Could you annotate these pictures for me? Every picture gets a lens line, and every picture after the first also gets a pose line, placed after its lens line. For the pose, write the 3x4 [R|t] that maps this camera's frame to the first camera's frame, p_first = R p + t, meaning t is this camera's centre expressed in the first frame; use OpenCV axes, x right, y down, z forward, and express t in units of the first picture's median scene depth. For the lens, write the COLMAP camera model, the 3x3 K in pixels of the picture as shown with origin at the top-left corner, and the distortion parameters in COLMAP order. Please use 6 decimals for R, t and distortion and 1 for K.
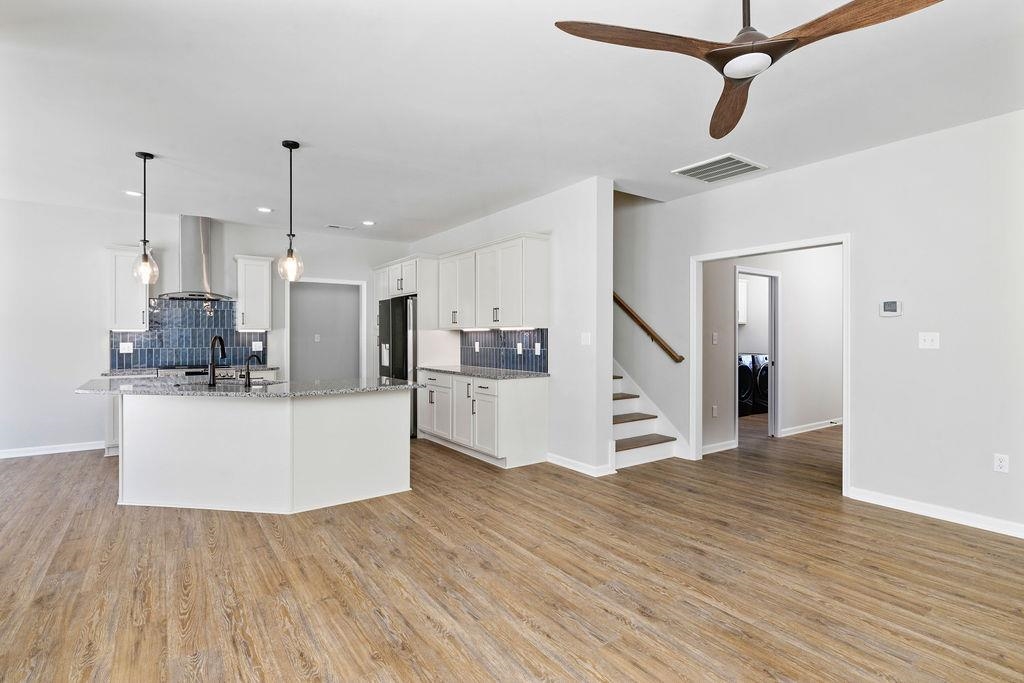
lens RADIAL K [[507.9, 0, 508.8], [0, 507.9, 331.9], [0, 0, 1]] dist [-0.002544, -0.000427]
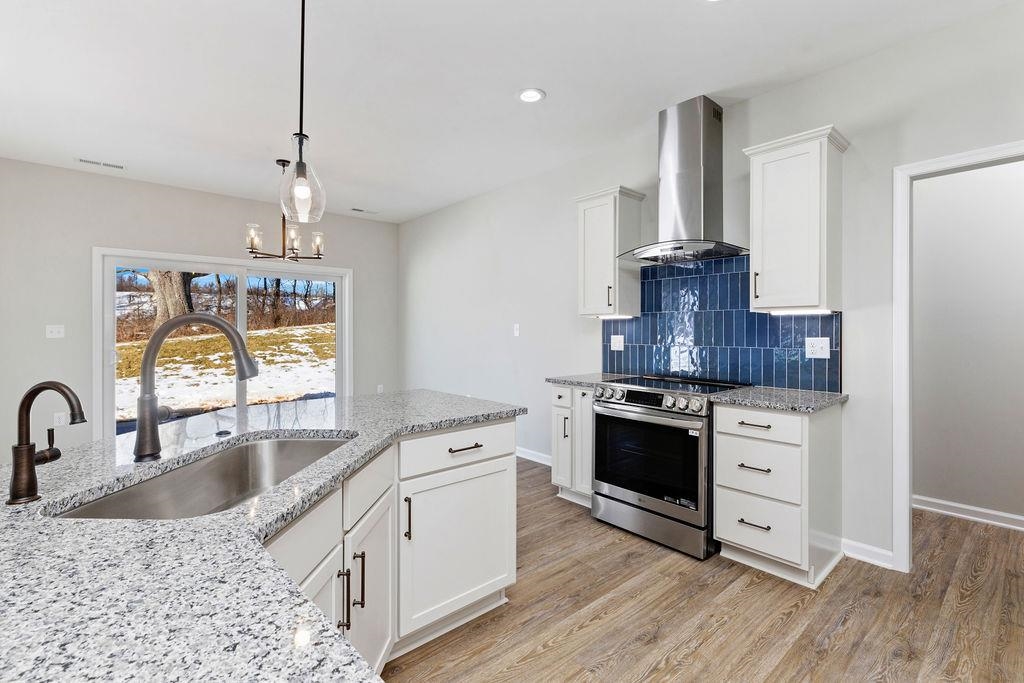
lens RADIAL K [[459.8, 0, 512.8], [0, 459.8, 331.6], [0, 0, 1]] dist [0.006131, -0.000682]
pose [[0.126466, 0.003061, -0.991966, -0.163044], [0.008150, 0.999958, 0.004125, 0.013320], [0.991937, -0.008606, 0.126436, 0.835338]]
